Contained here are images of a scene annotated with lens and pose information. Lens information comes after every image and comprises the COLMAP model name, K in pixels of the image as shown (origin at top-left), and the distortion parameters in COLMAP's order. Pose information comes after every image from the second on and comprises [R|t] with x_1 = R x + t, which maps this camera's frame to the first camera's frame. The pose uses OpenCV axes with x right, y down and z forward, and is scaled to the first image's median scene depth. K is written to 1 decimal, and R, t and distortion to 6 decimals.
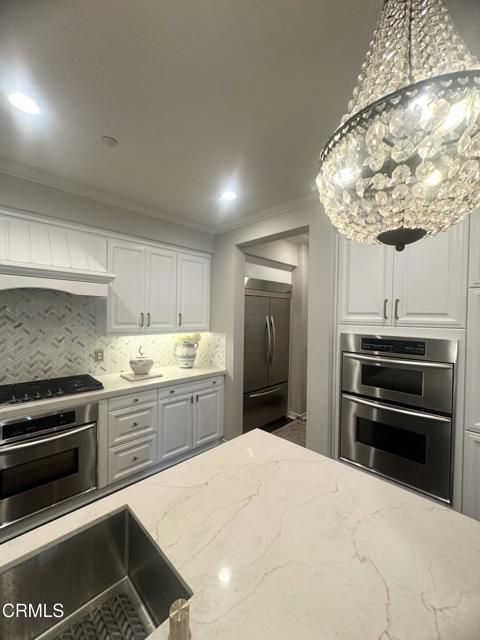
lens RADIAL K [[254.4, 0, 241.0], [0, 254.4, 321.0], [0, 0, 1]] dist [-0.000176, -0.000017]
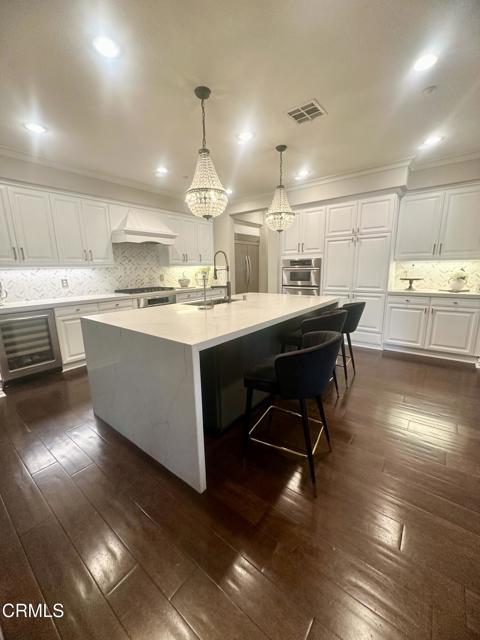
lens RADIAL K [[254.4, 0, 240.0], [0, 254.4, 317.7], [0, 0, 1]] dist [-0.000176, -0.000017]
pose [[0.991773, -0.056686, 0.114770, -0.211202], [0.035876, 0.983759, 0.175870, 0.115462], [-0.122876, -0.170306, 0.977700, -0.989086]]
